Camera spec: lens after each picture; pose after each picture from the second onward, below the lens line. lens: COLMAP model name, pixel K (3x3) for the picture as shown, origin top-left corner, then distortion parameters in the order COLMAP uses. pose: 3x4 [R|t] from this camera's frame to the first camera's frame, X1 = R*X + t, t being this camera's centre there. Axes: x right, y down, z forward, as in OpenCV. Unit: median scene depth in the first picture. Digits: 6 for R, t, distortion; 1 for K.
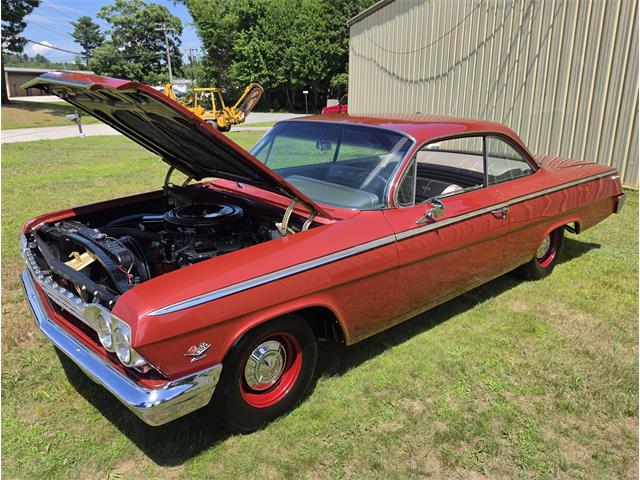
lens RADIAL K [[511.2, 0, 302.8], [0, 511.2, 223.8], [0, 0, 1]] dist [0.089715, -0.165416]
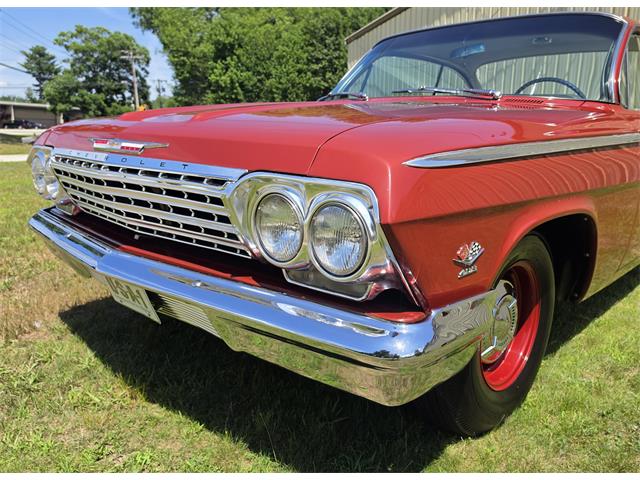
lens RADIAL K [[530.2, 0, 341.0], [0, 530.2, 239.1], [0, 0, 1]] dist [0.078907, -0.132202]
pose [[0.992031, -0.009820, 0.125613, -0.162329], [0.017538, 0.998015, -0.060480, 0.106450], [-0.124770, 0.062201, 0.990234, 0.199675]]
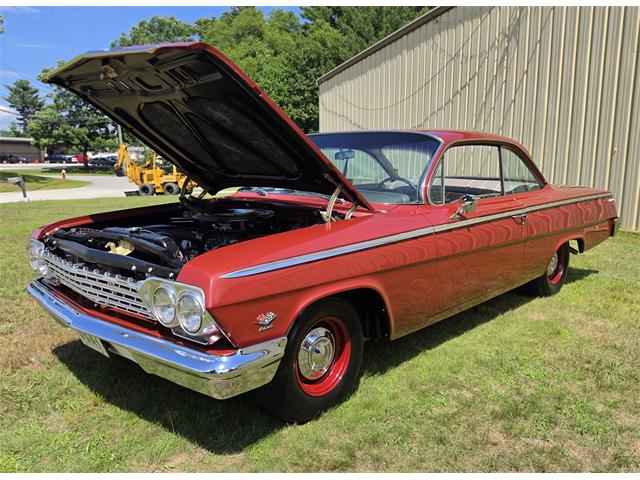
lens RADIAL K [[545.8, 0, 322.6], [0, 545.8, 258.0], [0, 0, 1]] dist [0.090245, -0.167981]
pose [[0.993673, -0.021325, 0.110273, -0.085086], [0.030037, 0.996504, -0.077953, 0.087700], [-0.108225, 0.080772, 0.990840, -0.019833]]
